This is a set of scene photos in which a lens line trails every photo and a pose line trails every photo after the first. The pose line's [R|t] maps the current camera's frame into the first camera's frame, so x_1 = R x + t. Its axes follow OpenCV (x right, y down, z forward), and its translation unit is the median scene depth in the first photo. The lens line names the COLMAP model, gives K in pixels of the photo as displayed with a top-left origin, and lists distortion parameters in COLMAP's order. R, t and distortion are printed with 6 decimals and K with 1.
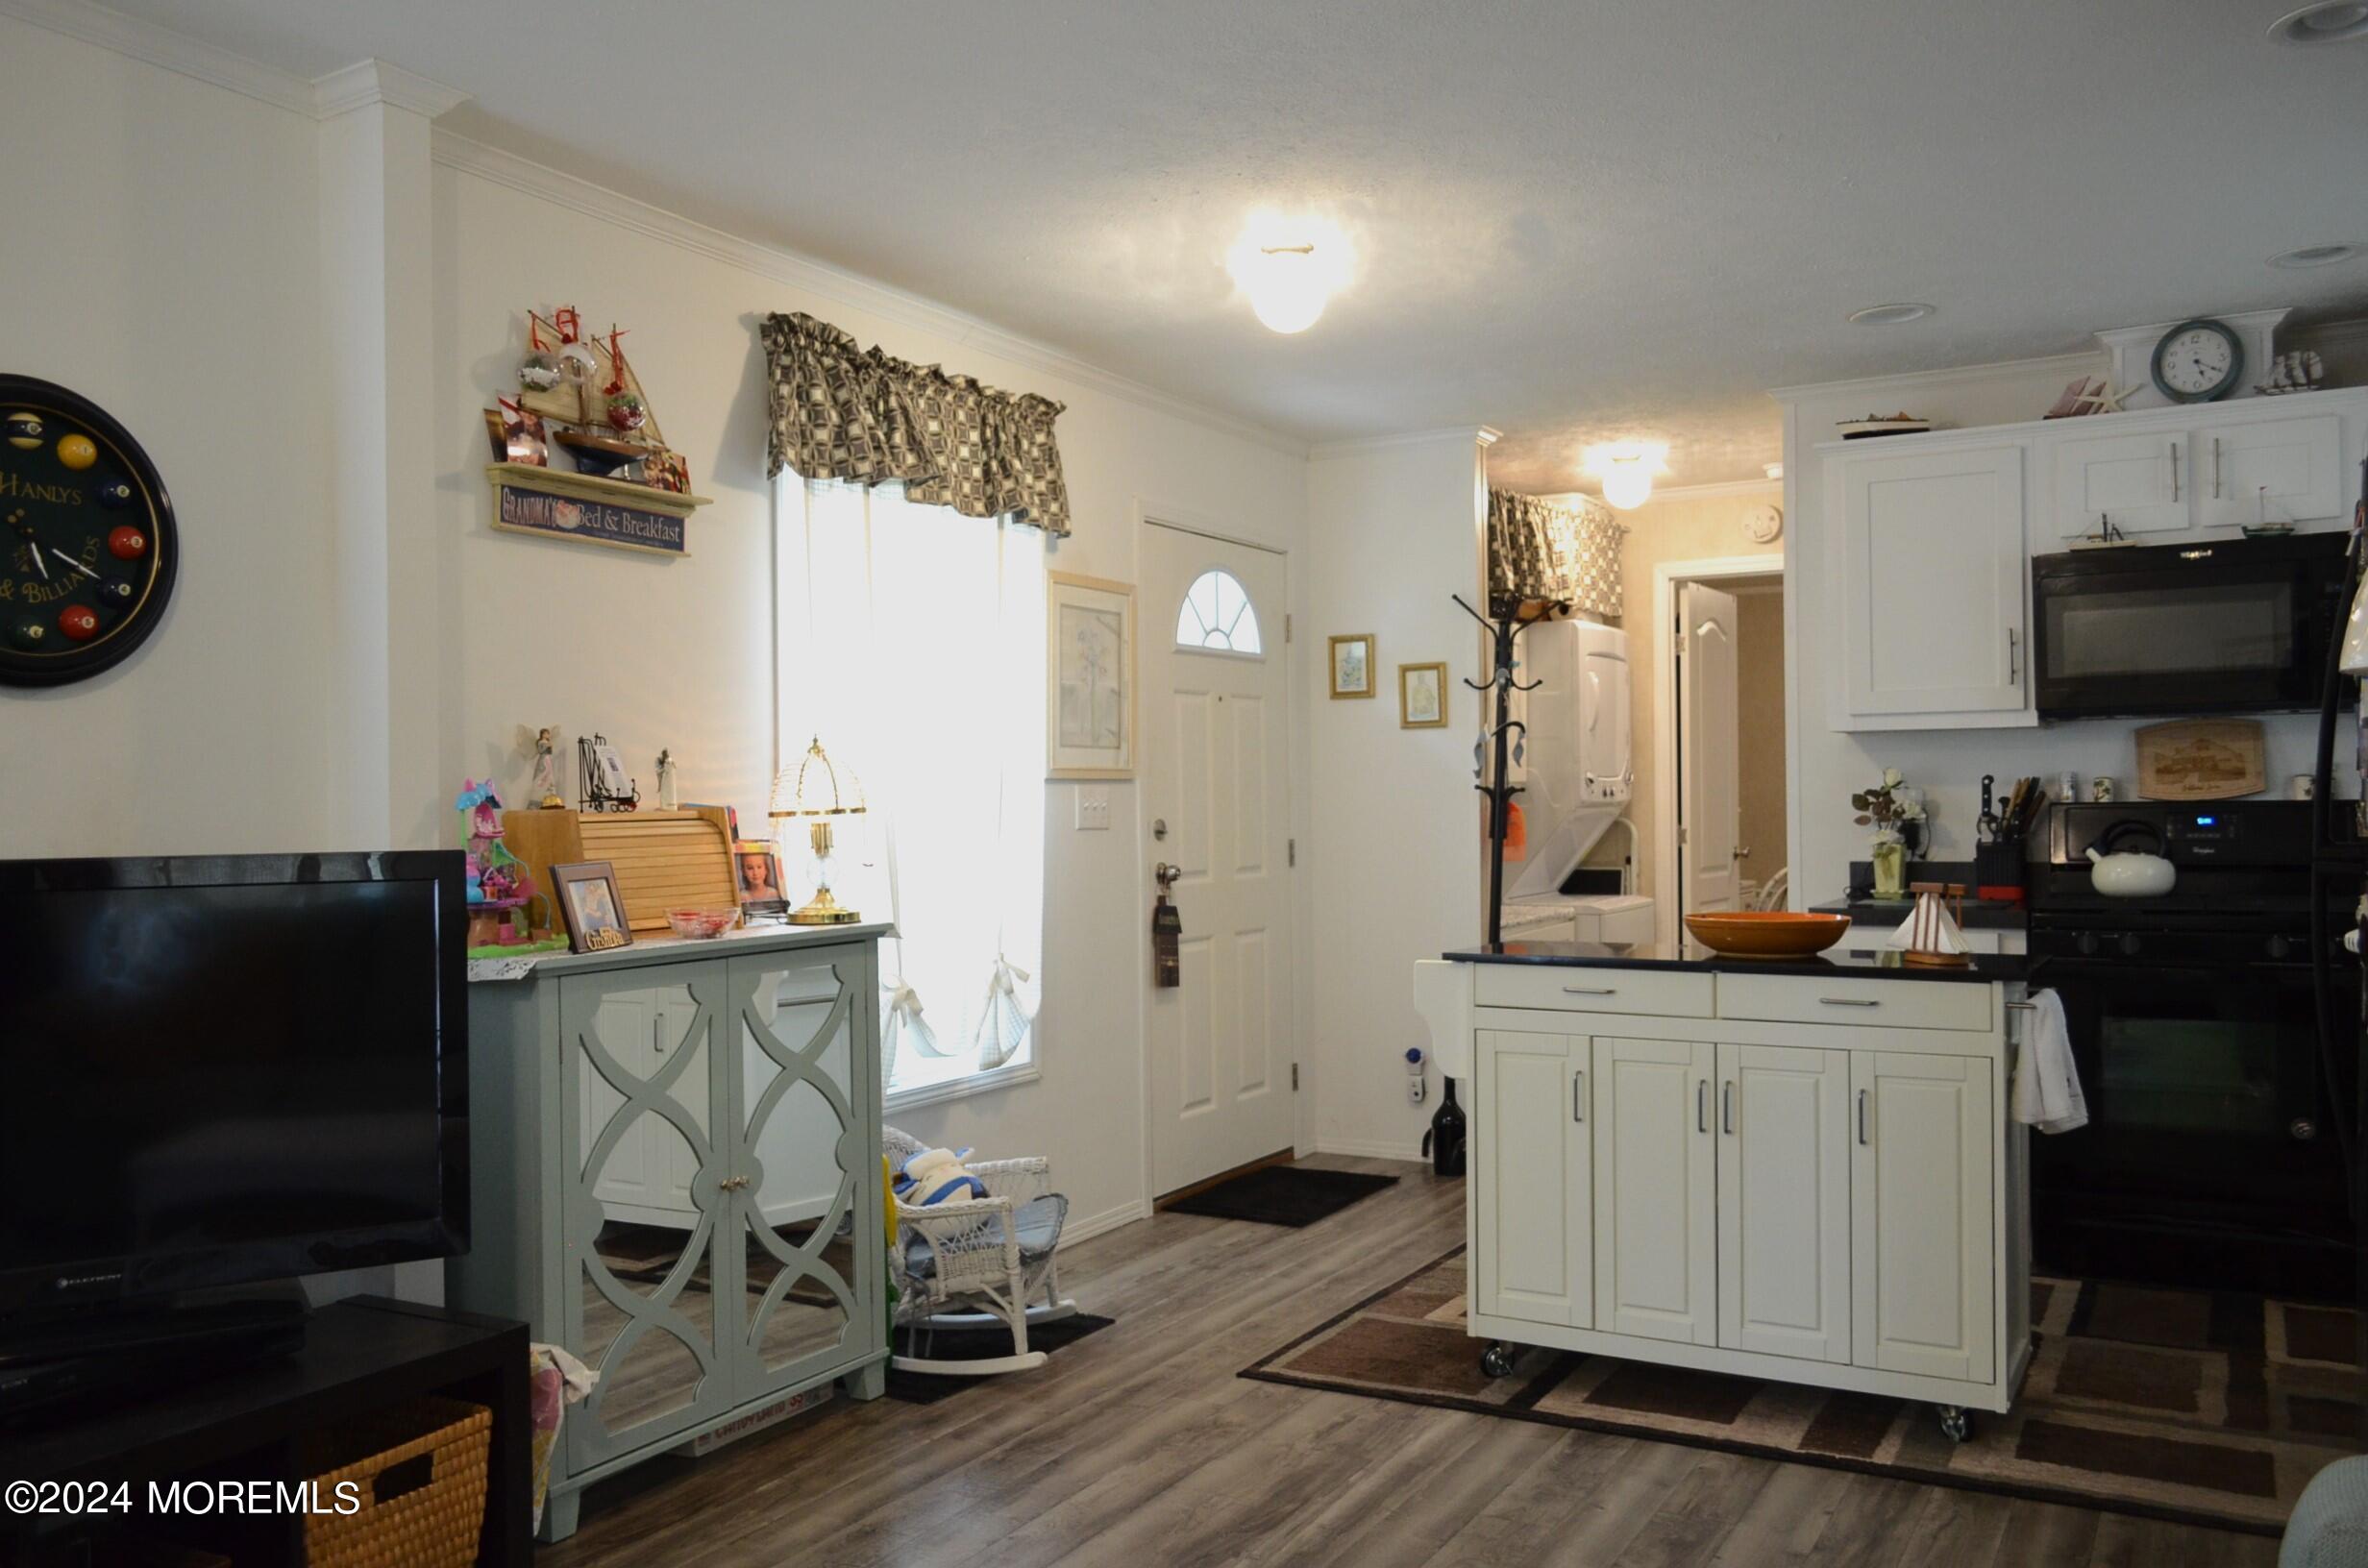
lens RADIAL K [[1825.6, 0, 1184.0], [0, 1825.6, 784.0], [0, 0, 1]] dist [-0.017116, 0.005513]
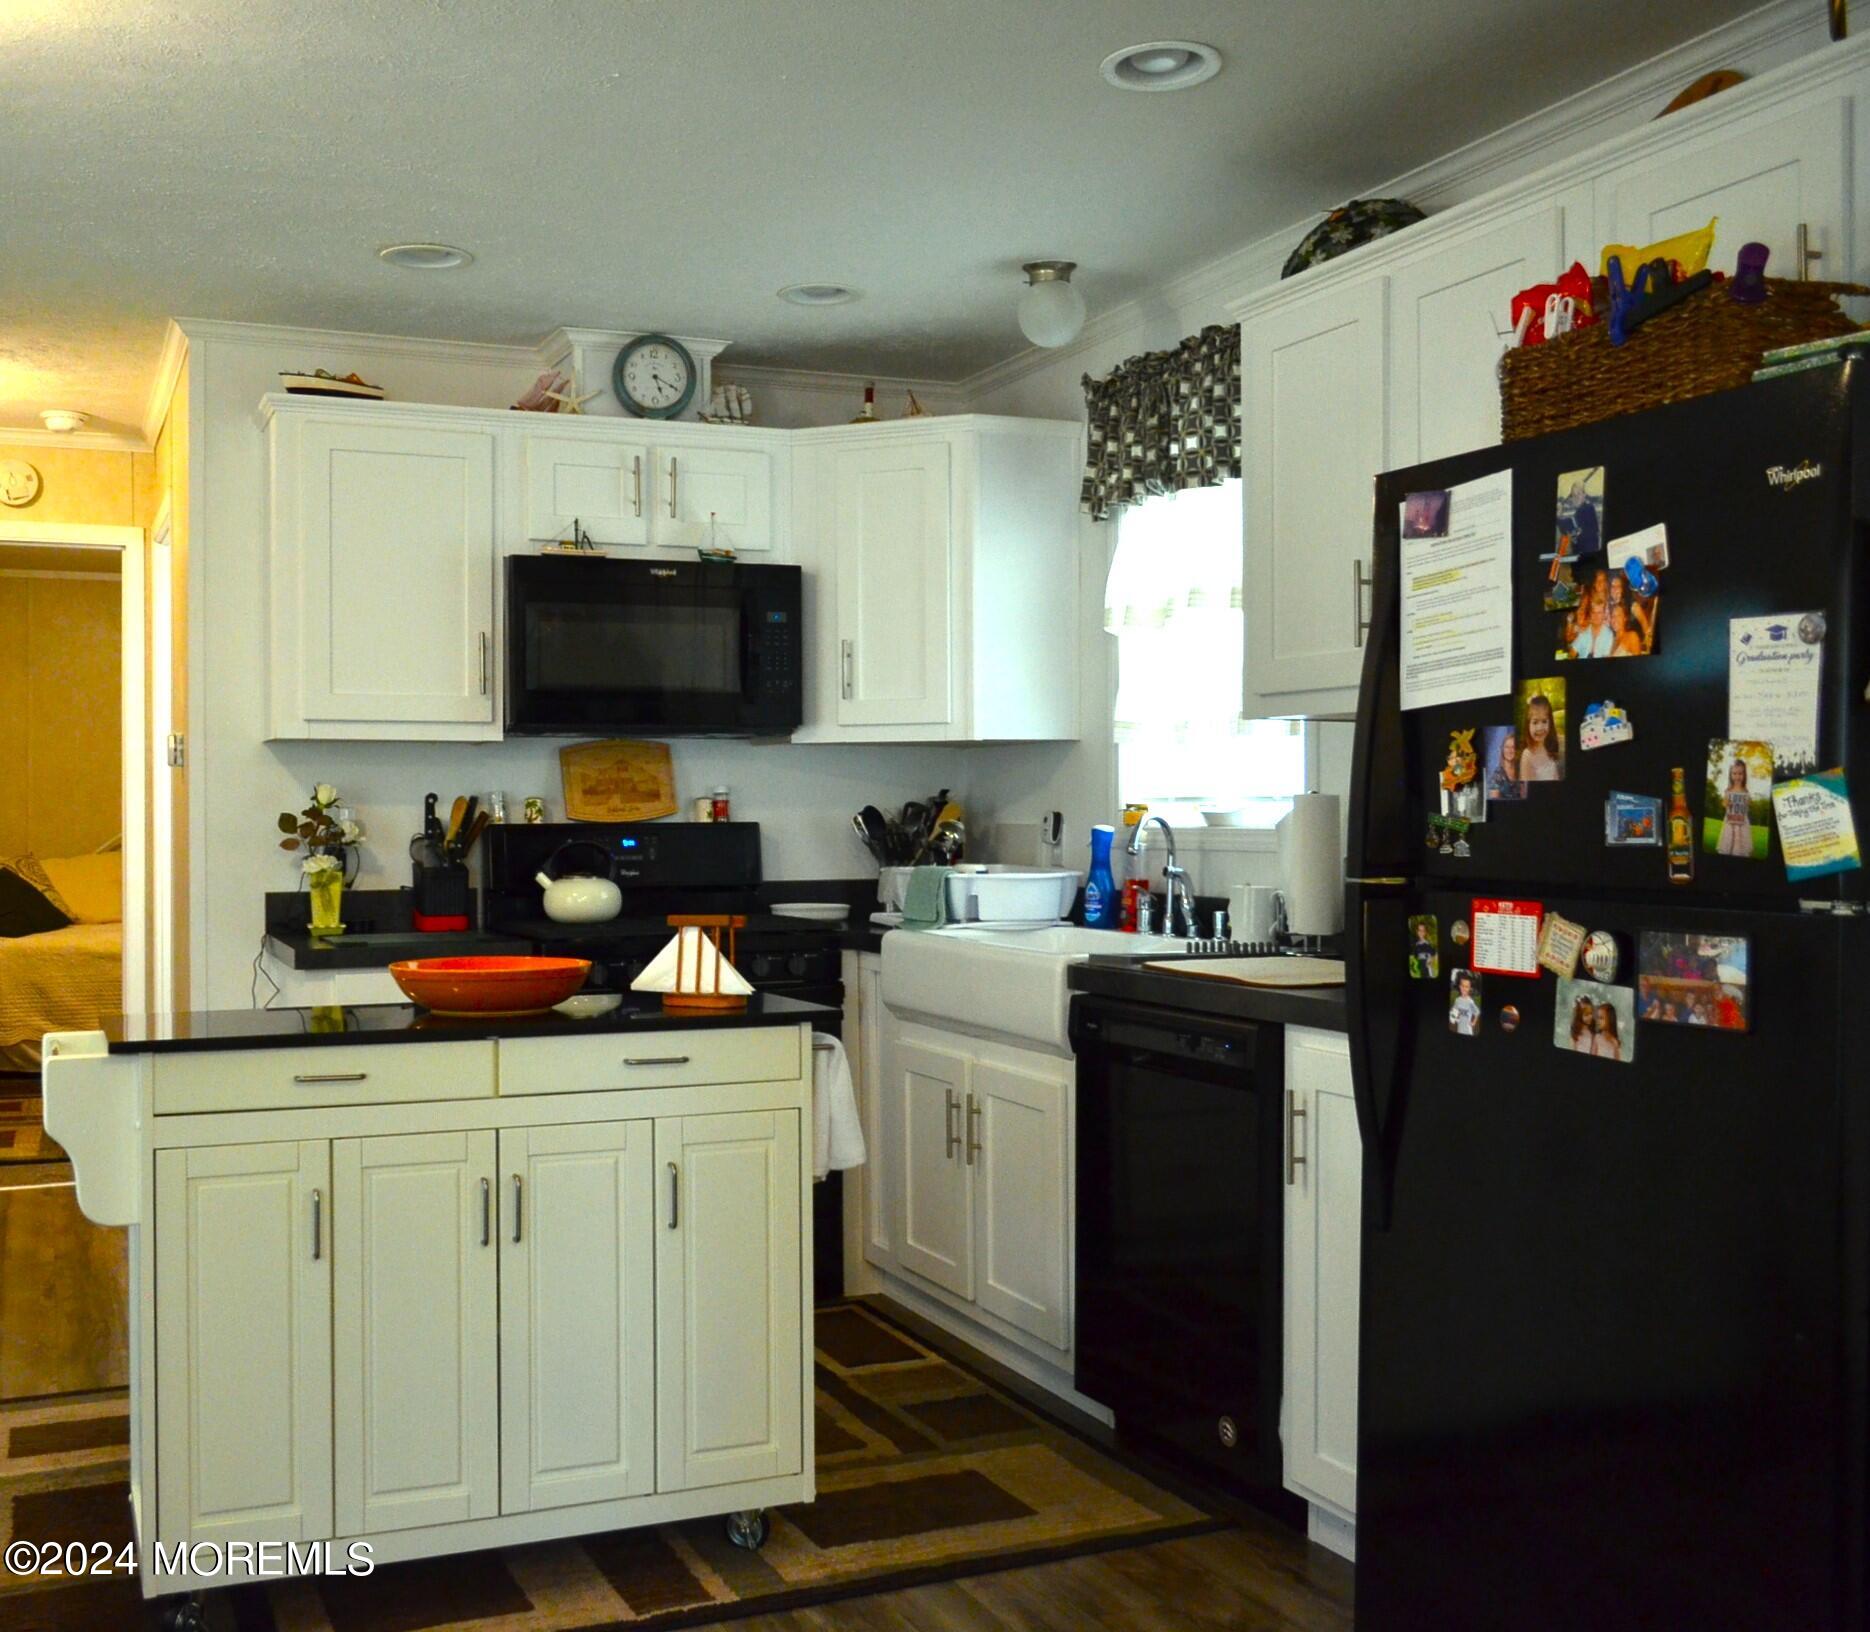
lens RADIAL K [[1900.9, 0, 791.2], [0, 1900.9, 820.4], [0, 0, 1]] dist [-0.008749, -0.009606]
pose [[0.619544, 0.004588, 0.784949, -0.206484], [-0.010022, 0.999948, 0.002065, 0.005212], [-0.784898, -0.009146, 0.619557, 0.302606]]
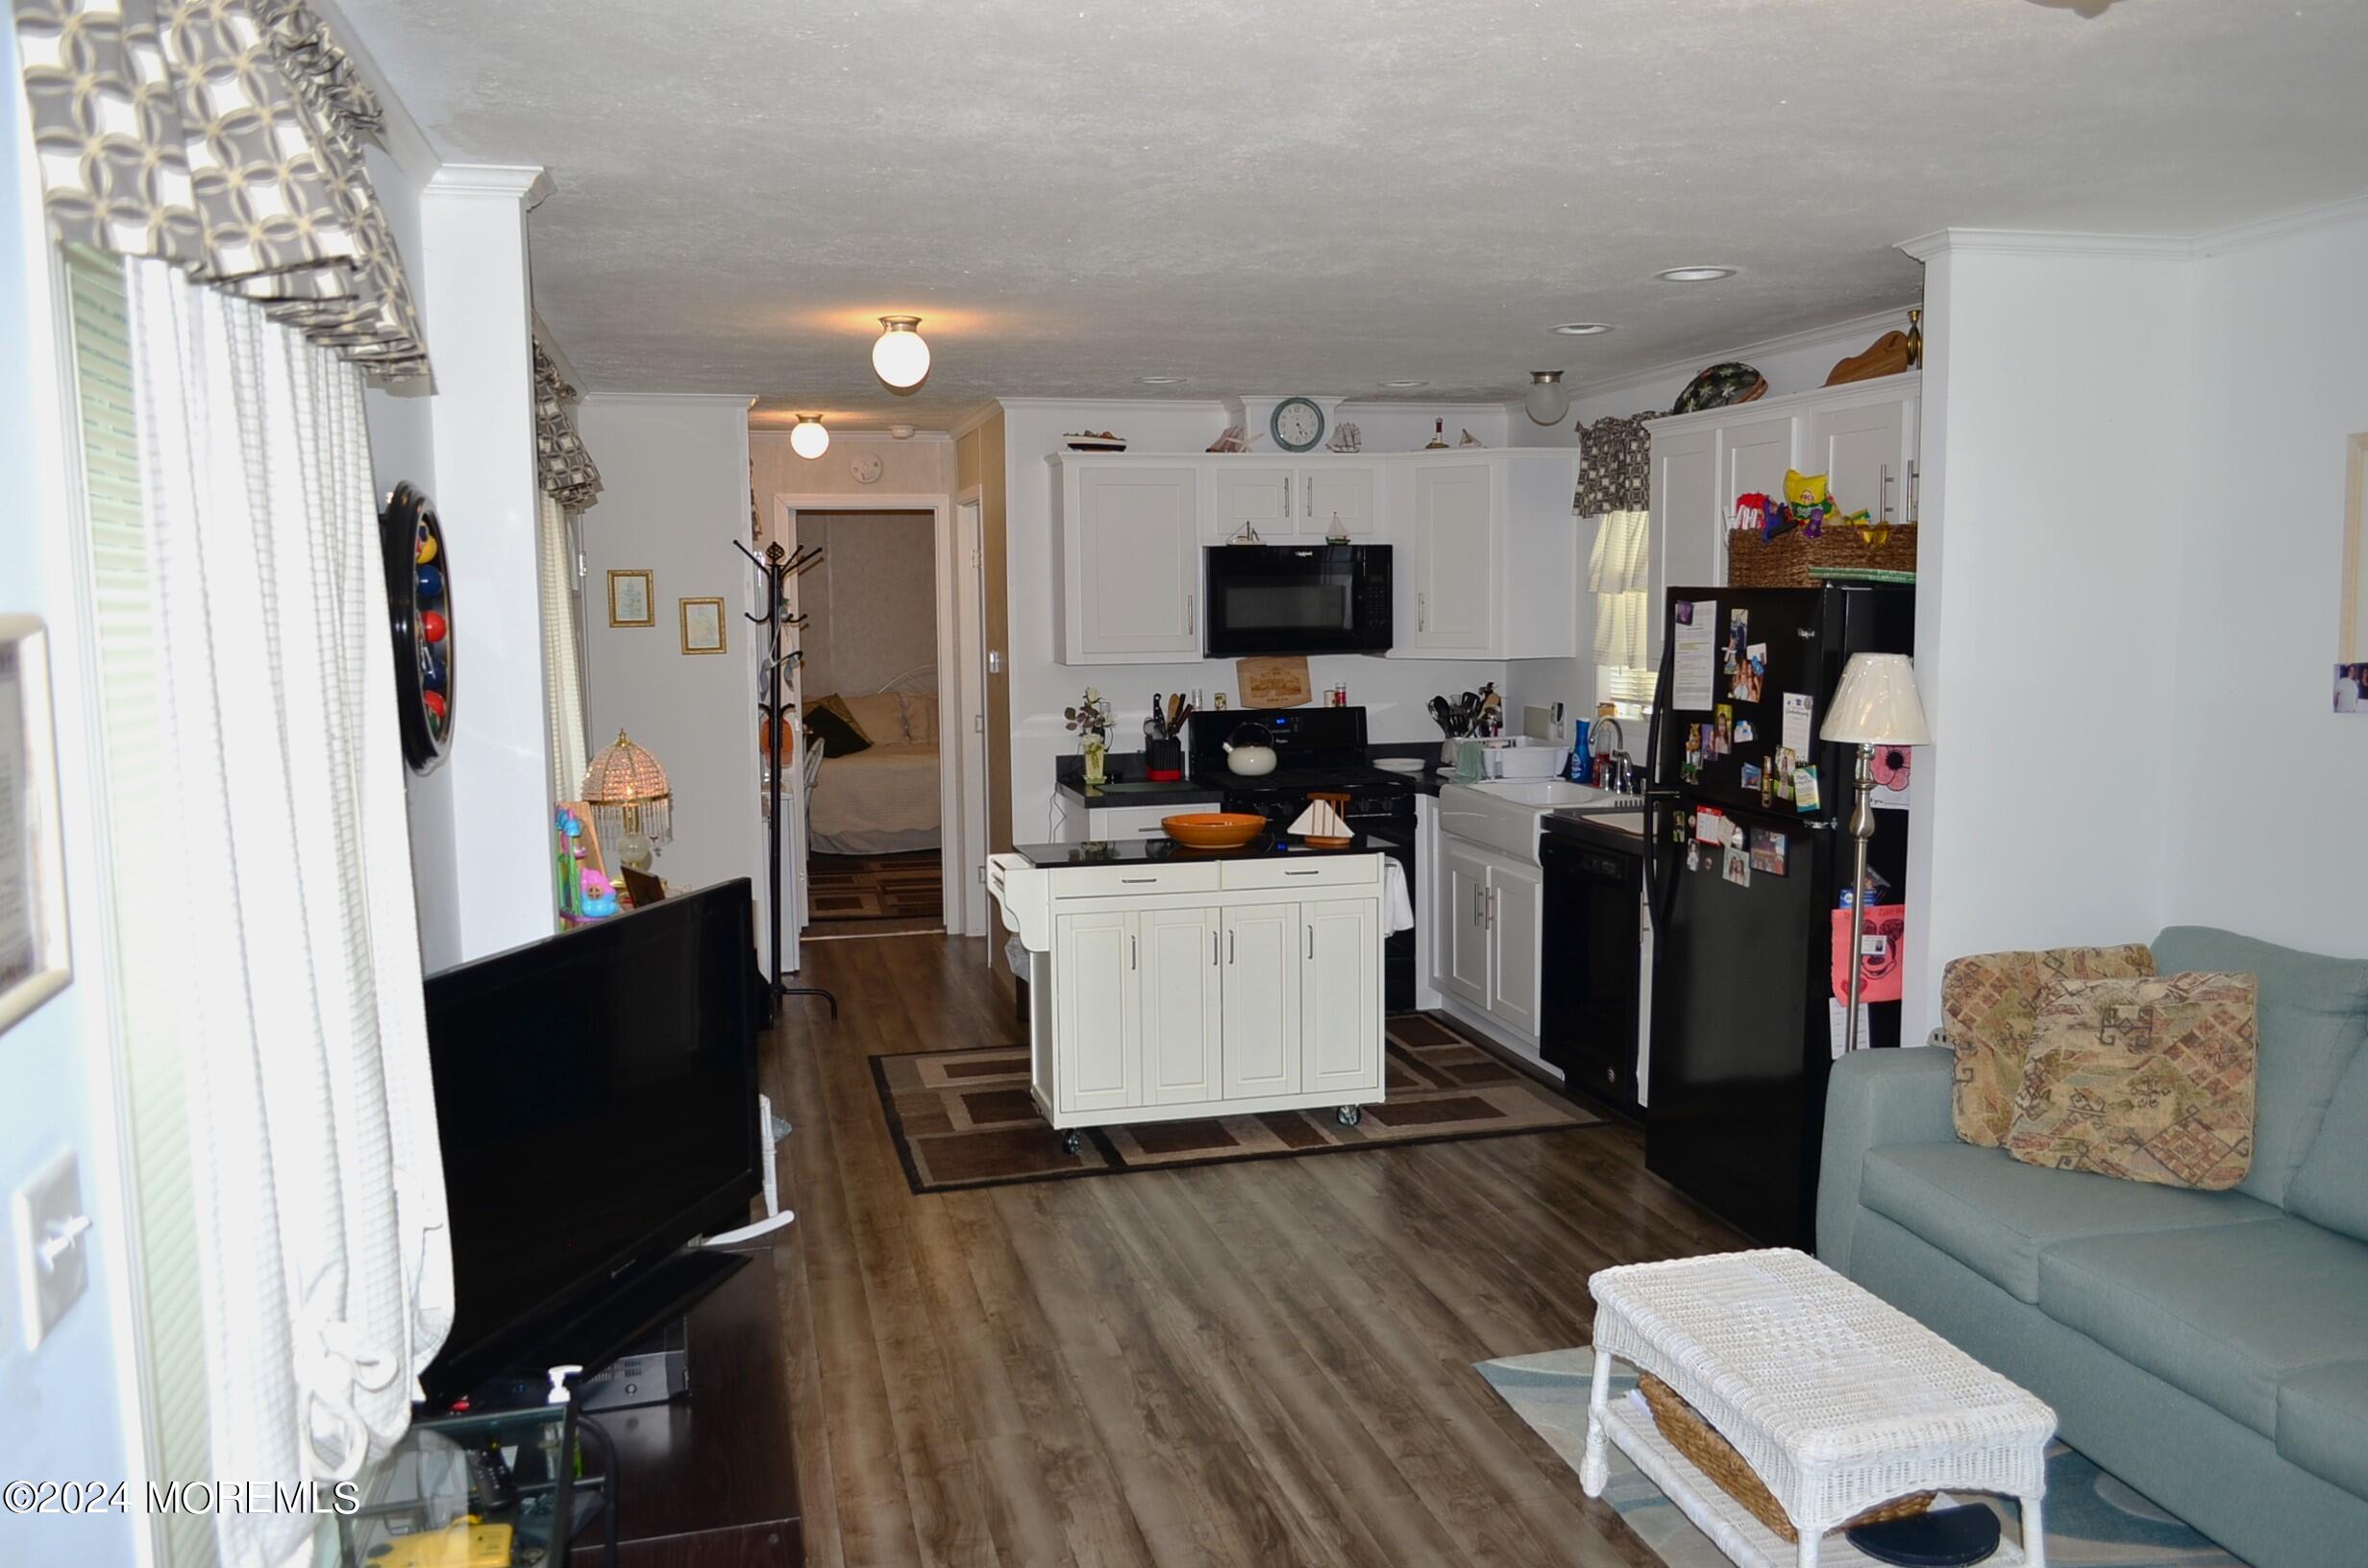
lens RADIAL K [[1825.6, 0, 1184.0], [0, 1825.6, 784.0], [0, 0, 1]] dist [-0.017116, 0.005513]
pose [[0.715470, -0.069942, 0.695134, -0.603767], [-0.003227, 0.994635, 0.103398, -0.091121], [-0.698636, -0.076222, 0.711406, -0.049187]]
